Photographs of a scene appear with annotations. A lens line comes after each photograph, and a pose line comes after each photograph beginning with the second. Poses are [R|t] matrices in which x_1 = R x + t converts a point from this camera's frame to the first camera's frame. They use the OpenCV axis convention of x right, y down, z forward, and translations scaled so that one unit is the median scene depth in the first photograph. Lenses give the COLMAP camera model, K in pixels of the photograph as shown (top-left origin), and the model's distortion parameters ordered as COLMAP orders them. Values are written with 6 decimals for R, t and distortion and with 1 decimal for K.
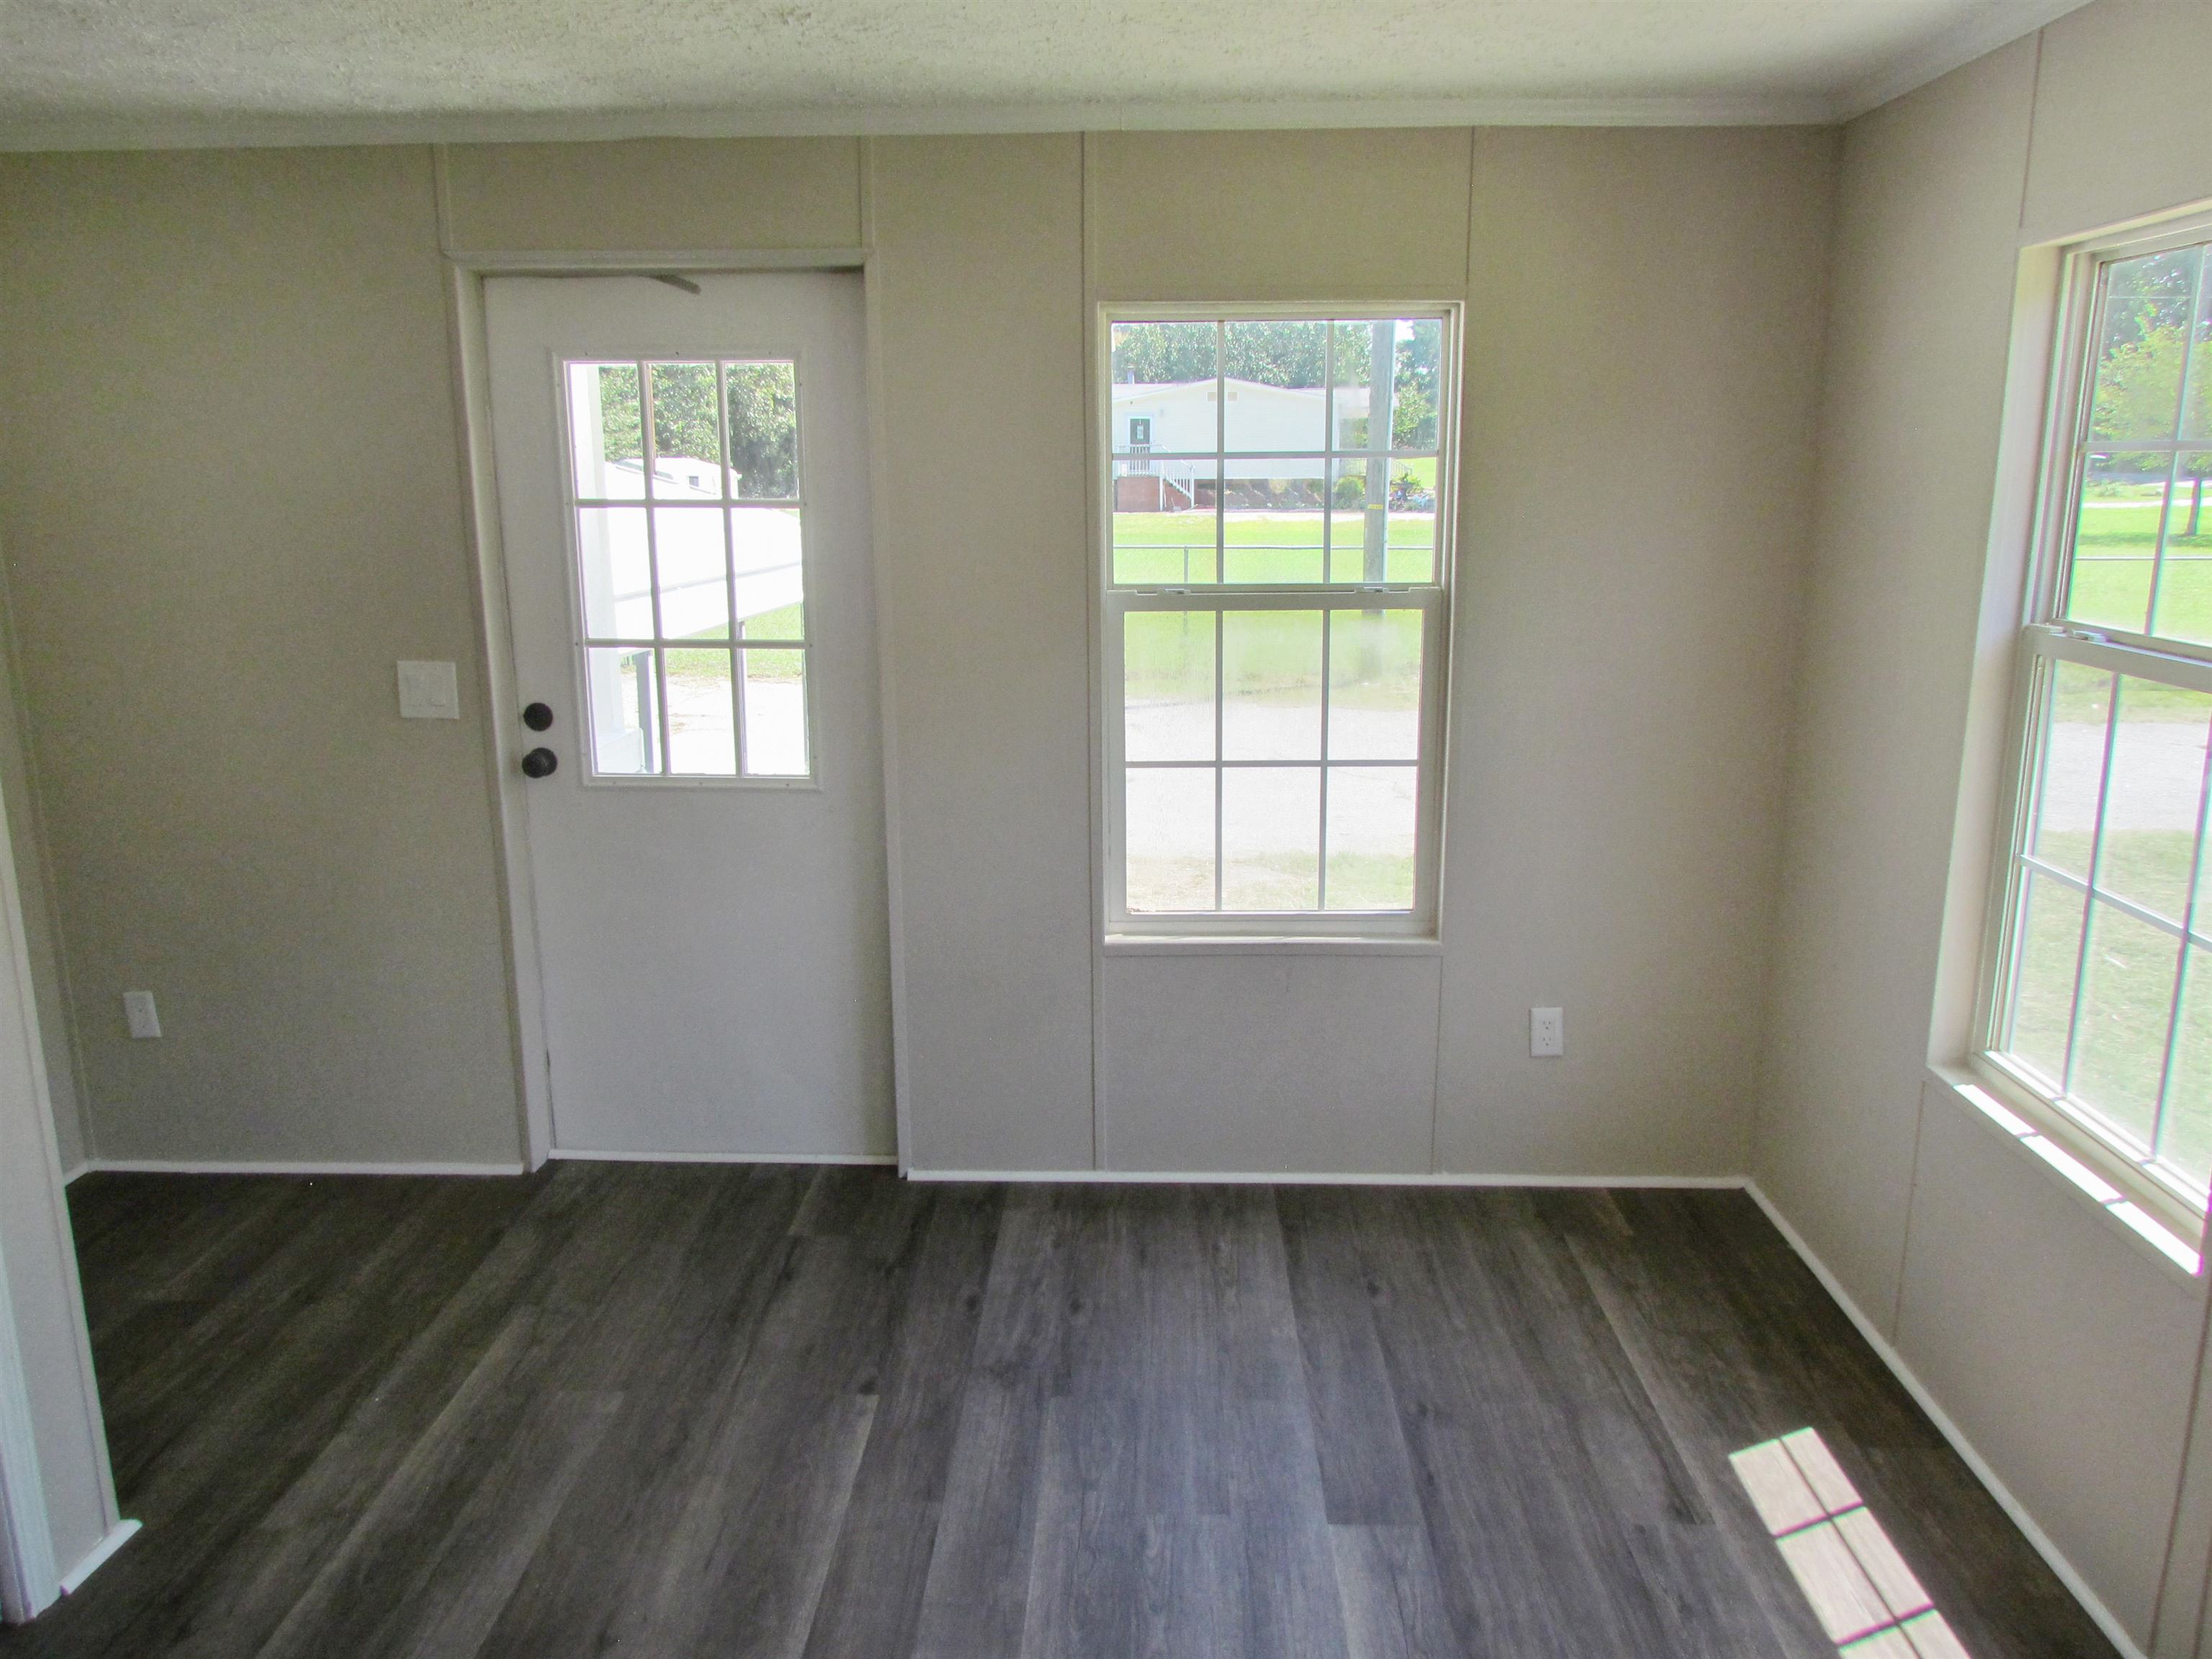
lens RADIAL K [[1610.9, 0, 1103.4], [0, 1610.9, 839.3], [0, 0, 1]] dist [-0.036629, 0.002974]
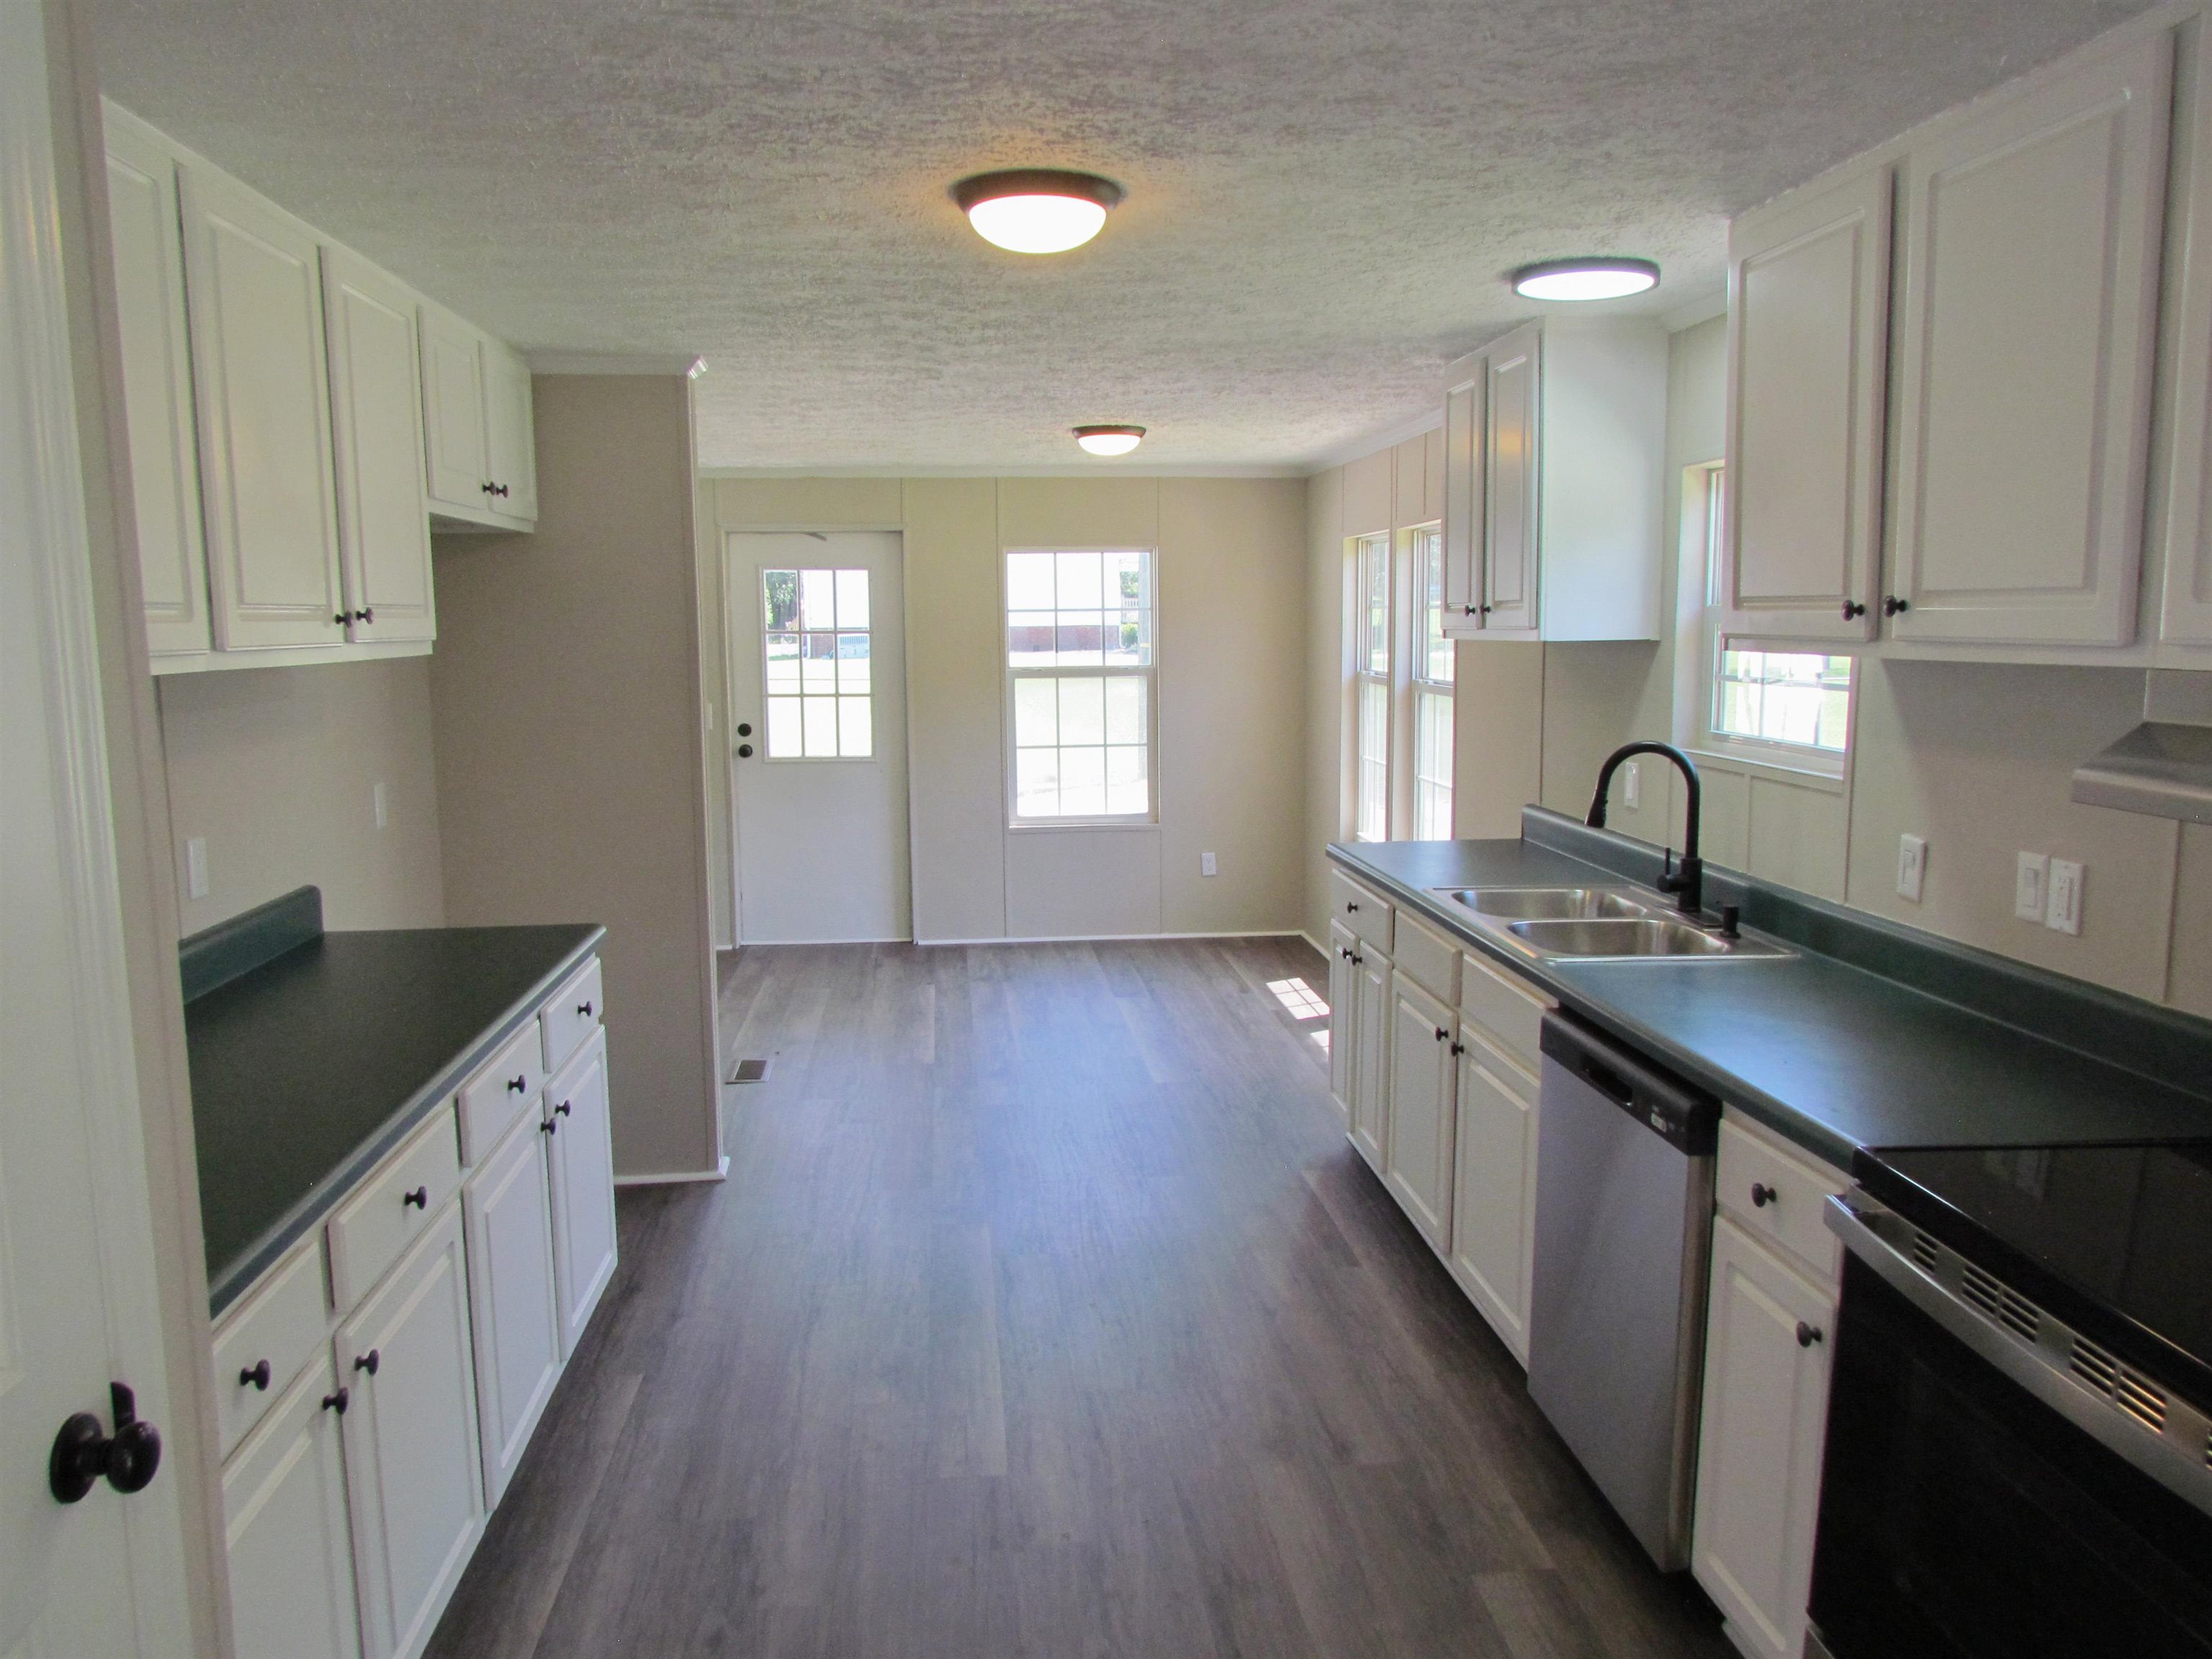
lens RADIAL K [[1610.9, 0, 1108.9], [0, 1610.9, 823.5], [0, 0, 1]] dist [-0.036629, 0.002974]
pose [[0.991154, -0.020111, 0.131187, -0.155084], [0.032543, 0.995104, -0.093319, 0.270744], [-0.128668, 0.096763, 0.986956, -1.206094]]
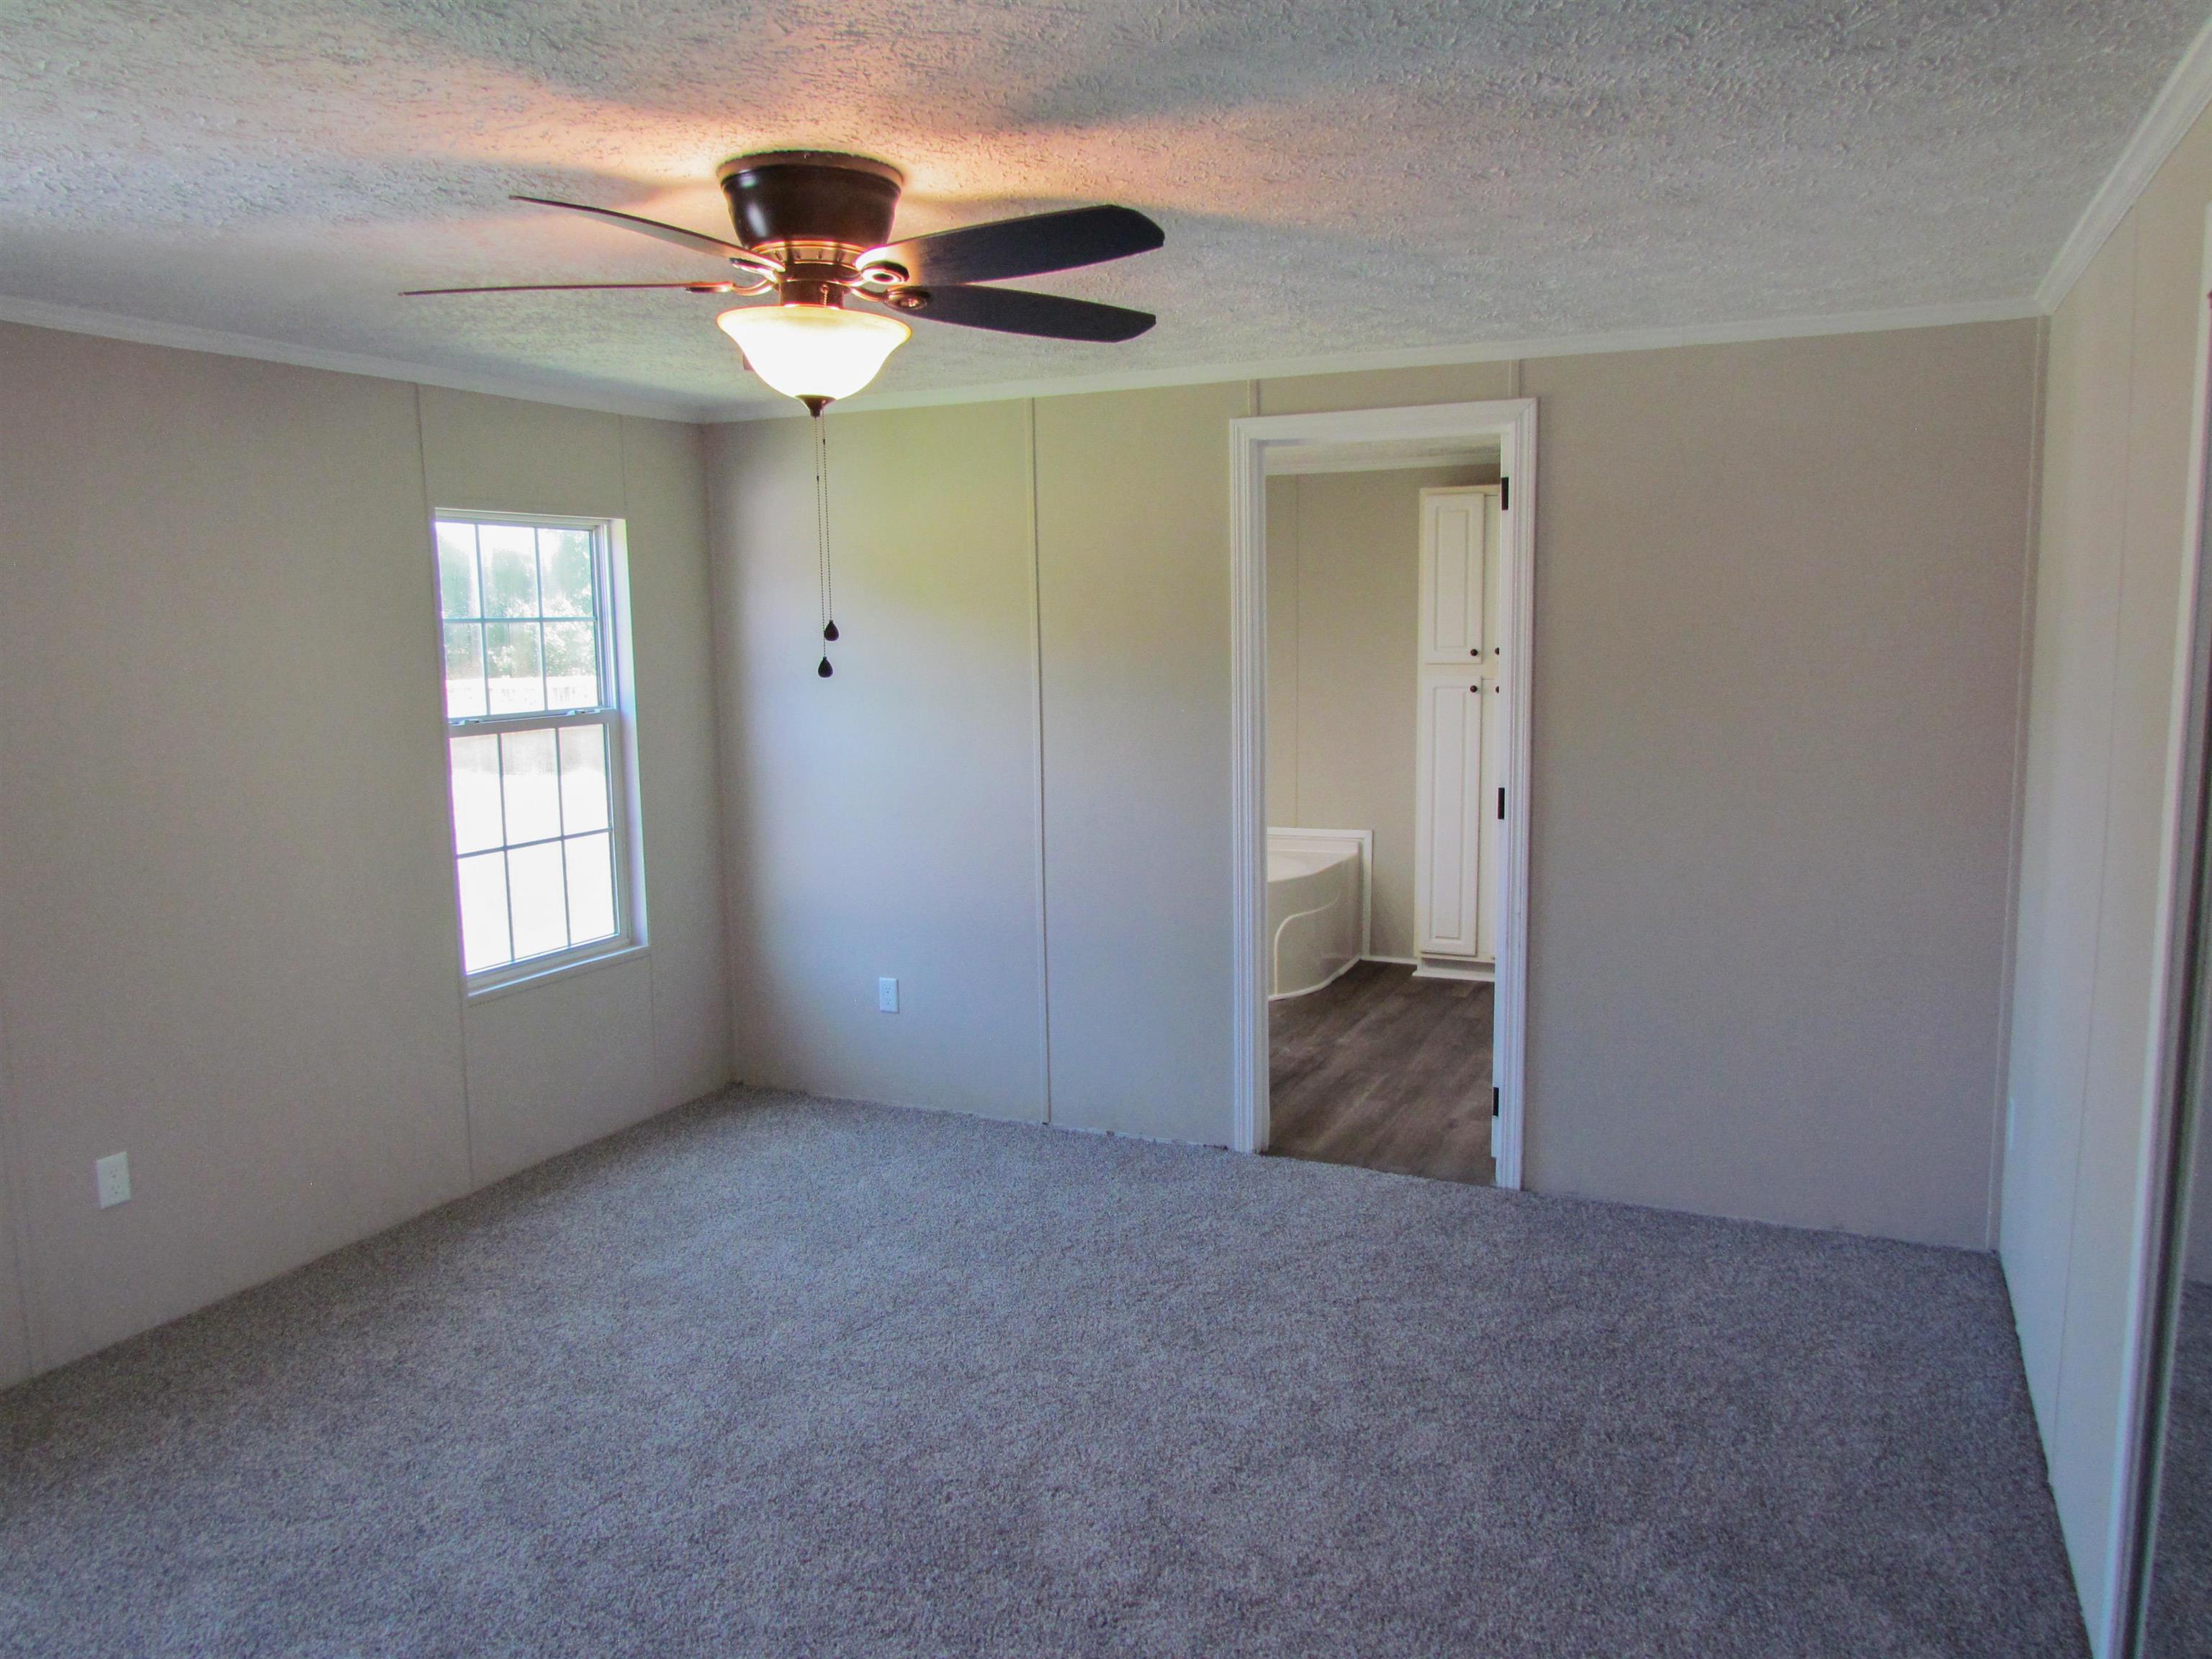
lens RADIAL K [[1610.9, 0, 1107.4], [0, 1610.9, 834.6], [0, 0, 1]] dist [-0.036629, 0.002974]
pose [[0.380963, -0.118120, 0.917014, -0.958786], [0.208470, 0.977240, 0.039271, -0.005823], [-0.900781, 0.176209, 0.396917, 0.024303]]
